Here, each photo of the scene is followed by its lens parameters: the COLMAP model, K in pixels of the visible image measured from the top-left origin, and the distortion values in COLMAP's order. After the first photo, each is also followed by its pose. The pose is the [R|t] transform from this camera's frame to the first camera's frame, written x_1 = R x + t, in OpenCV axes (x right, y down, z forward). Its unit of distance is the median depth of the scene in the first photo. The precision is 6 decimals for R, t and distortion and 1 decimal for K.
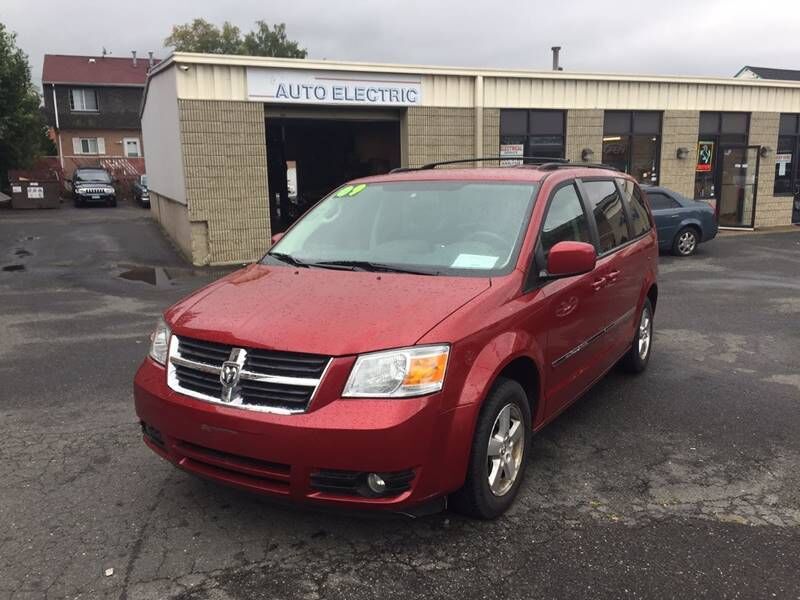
lens RADIAL K [[610.6, 0, 400.0], [0, 610.6, 300.0], [0, 0, 1]] dist [0.003844, 0.000374]
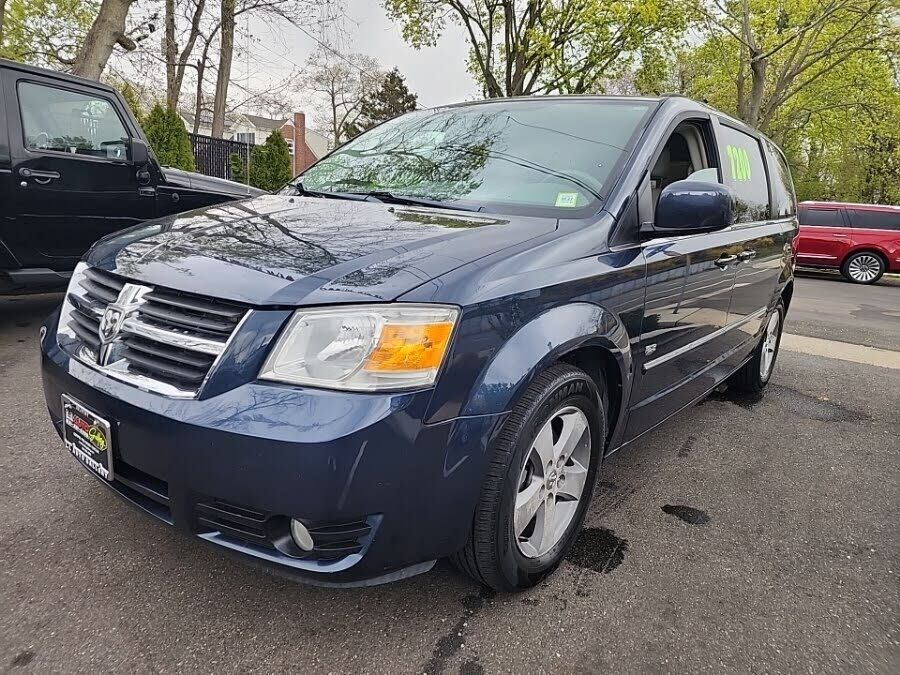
lens RADIAL K [[686.9, 0, 450.0], [0, 686.9, 337.5], [0, 0, 1]] dist [0.003844, 0.000374]
pose [[0.993212, 0.110682, -0.035781, 0.097570], [-0.107506, 0.990899, 0.081005, 0.048466], [0.044421, -0.076609, 0.996071, 0.362150]]
